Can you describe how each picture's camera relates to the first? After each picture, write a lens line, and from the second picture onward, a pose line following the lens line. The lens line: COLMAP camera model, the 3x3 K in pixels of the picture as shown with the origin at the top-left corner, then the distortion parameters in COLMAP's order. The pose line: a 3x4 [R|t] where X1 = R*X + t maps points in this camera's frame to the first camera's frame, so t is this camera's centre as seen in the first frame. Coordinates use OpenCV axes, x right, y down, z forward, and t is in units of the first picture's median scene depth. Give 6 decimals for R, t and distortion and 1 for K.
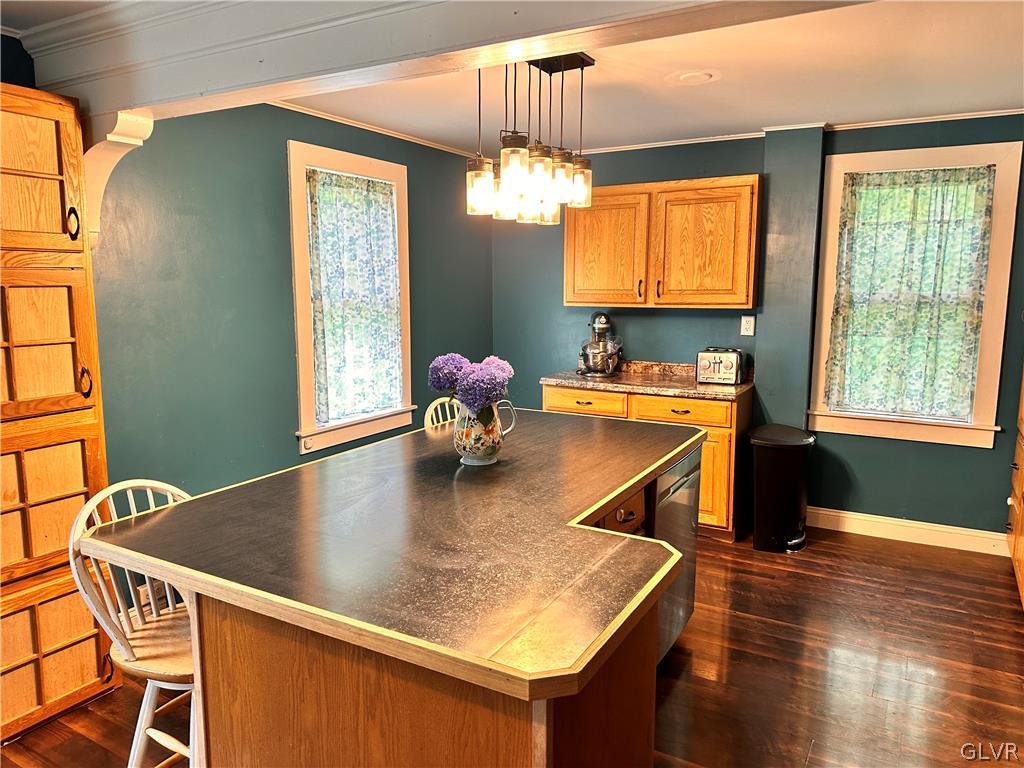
lens RADIAL K [[726.3, 0, 509.1], [0, 726.3, 382.0], [0, 0, 1]] dist [0.043639, -0.004511]
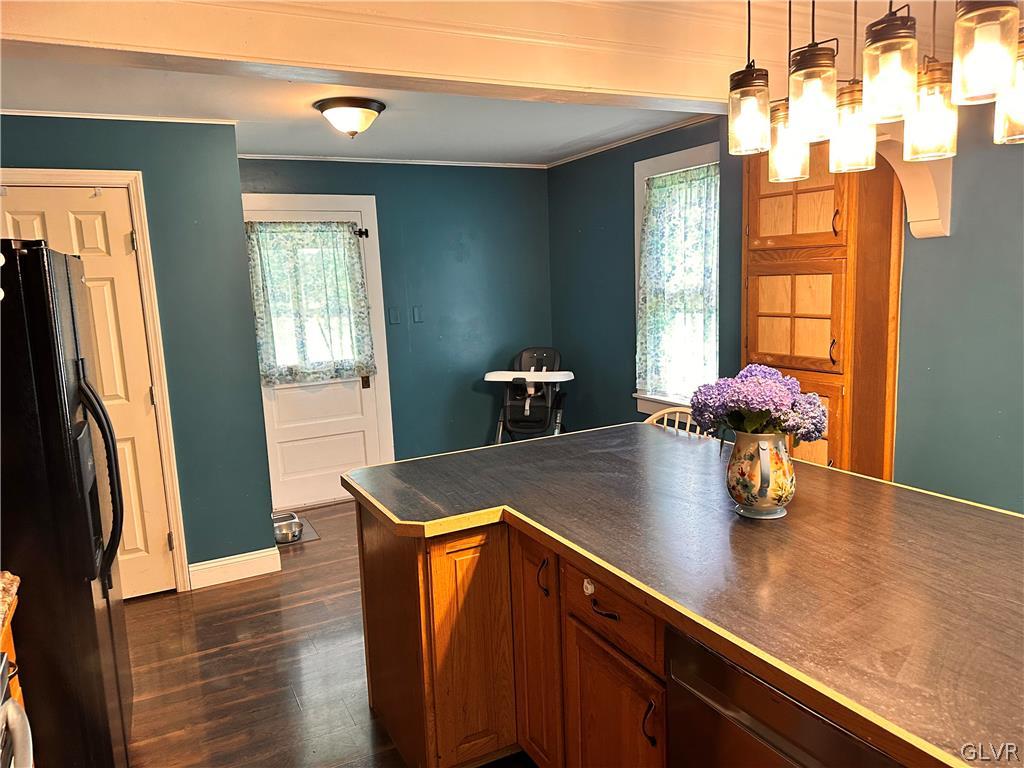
lens RADIAL K [[726.3, 0, 509.3], [0, 726.3, 383.0], [0, 0, 1]] dist [0.043639, -0.004511]
pose [[-0.541550, 0.148224, -0.827498, 0.827374], [-0.071517, 0.972642, 0.221026, -0.201039], [0.837621, 0.178876, -0.516134, 1.310157]]
